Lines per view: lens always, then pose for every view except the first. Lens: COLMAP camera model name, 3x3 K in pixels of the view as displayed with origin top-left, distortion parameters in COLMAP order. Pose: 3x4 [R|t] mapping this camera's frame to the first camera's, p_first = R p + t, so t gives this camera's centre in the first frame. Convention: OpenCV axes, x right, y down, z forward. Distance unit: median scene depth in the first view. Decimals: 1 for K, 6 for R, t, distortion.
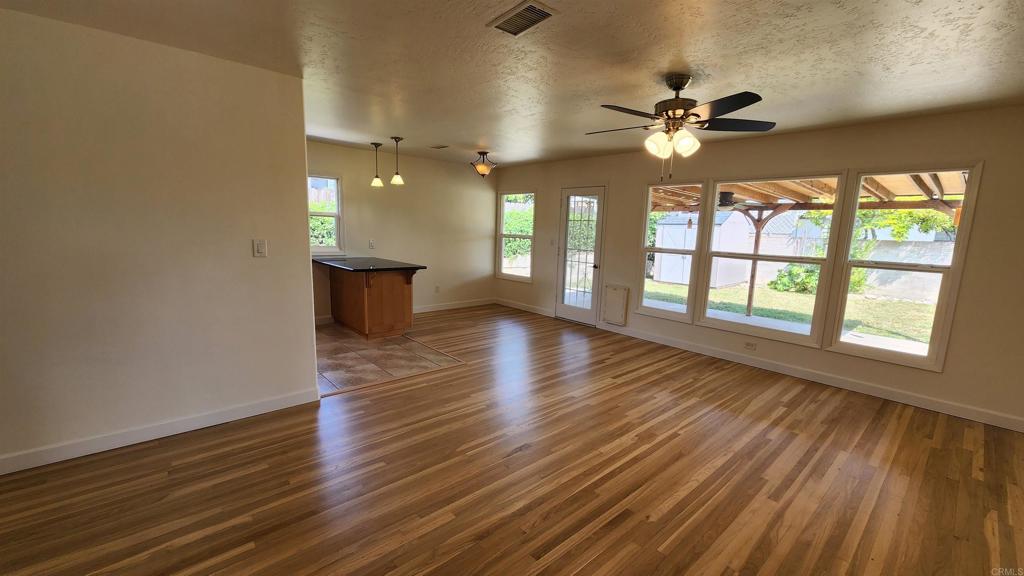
lens RADIAL K [[419.8, 0, 512.0], [0, 419.8, 290.6], [0, 0, 1]] dist [0.003502, -0.000581]
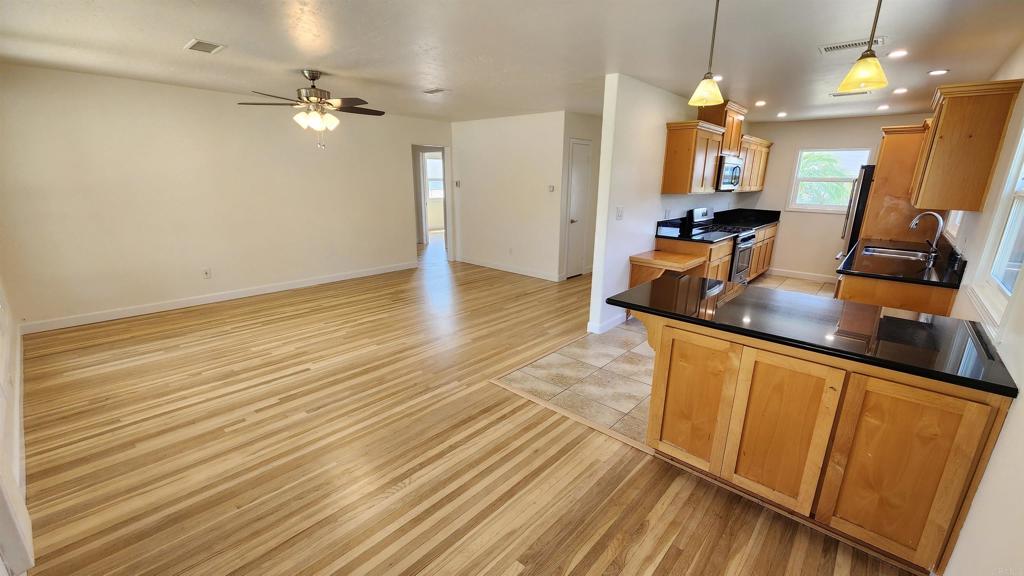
lens RADIAL K [[419.8, 0, 512.9], [0, 419.8, 292.4], [0, 0, 1]] dist [0.003502, -0.000581]
pose [[-0.992556, -0.014140, -0.120966, -0.065263], [-0.062251, 0.912592, 0.404106, -0.312888], [0.104678, 0.408628, -0.906678, 1.848510]]
